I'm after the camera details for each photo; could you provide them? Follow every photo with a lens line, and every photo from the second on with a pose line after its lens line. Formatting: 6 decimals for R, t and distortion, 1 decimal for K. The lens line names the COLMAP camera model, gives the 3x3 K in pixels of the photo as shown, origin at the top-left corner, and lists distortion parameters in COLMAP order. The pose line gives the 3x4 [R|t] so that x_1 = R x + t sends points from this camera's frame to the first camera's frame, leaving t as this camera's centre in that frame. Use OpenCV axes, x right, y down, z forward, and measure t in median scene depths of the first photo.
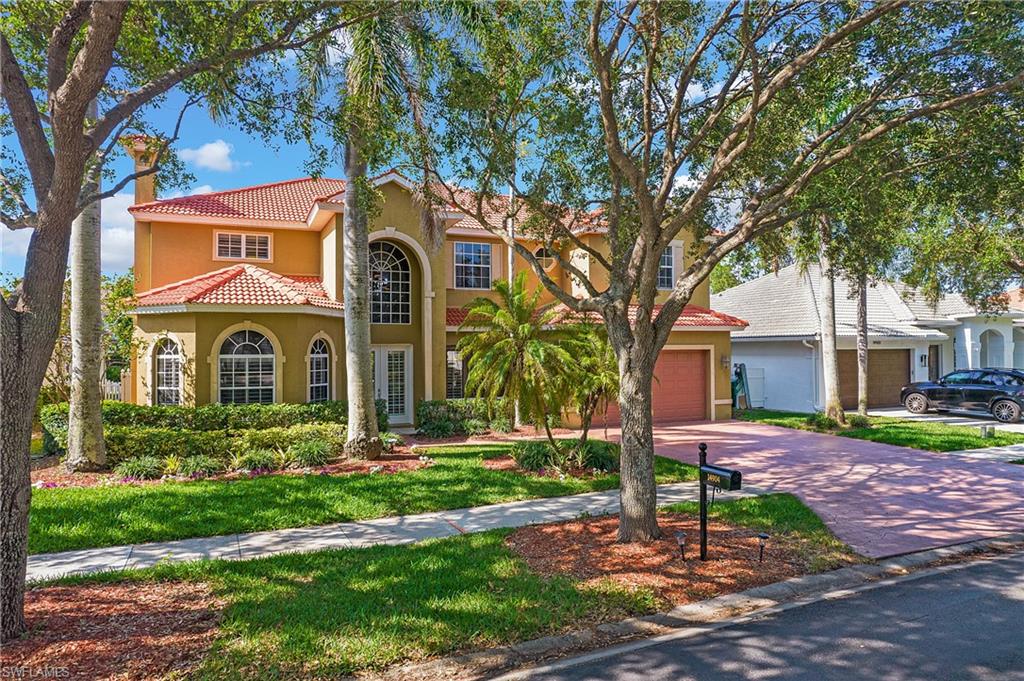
lens RADIAL K [[645.2, 0, 512.0], [0, 645.2, 340.5], [0, 0, 1]] dist [-0.027353, 0.003682]
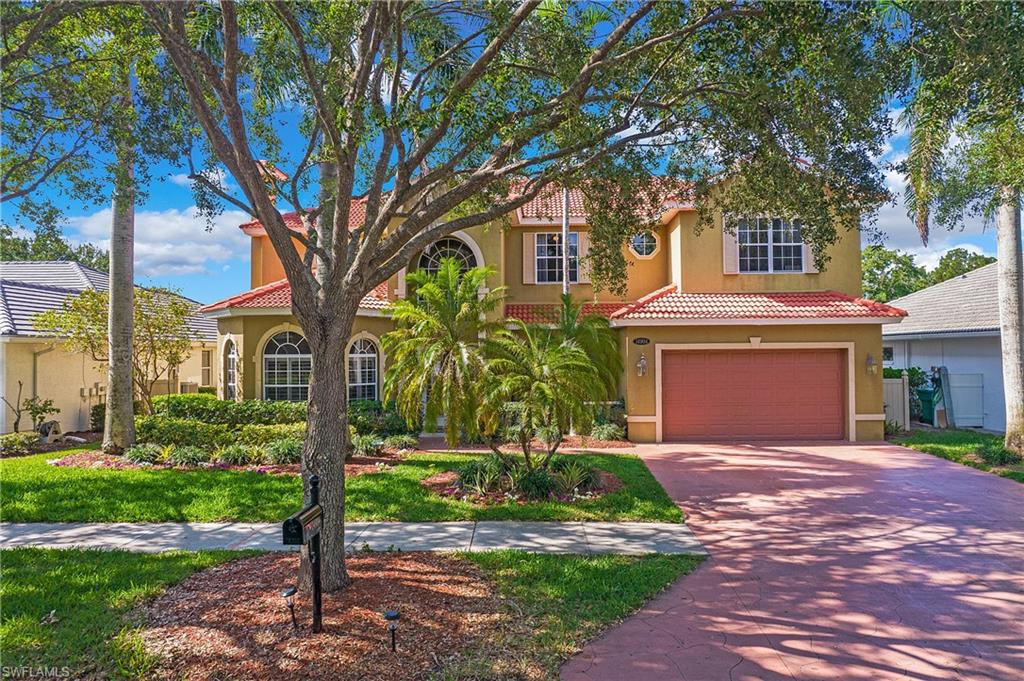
lens RADIAL K [[645.2, 0, 512.0], [0, 645.2, 340.5], [0, 0, 1]] dist [-0.027353, 0.003682]
pose [[0.902127, -0.008007, -0.431396, 0.377467], [0.008570, 0.999963, -0.000639, 0.002808], [0.431385, -0.003121, 0.902162, 0.193796]]
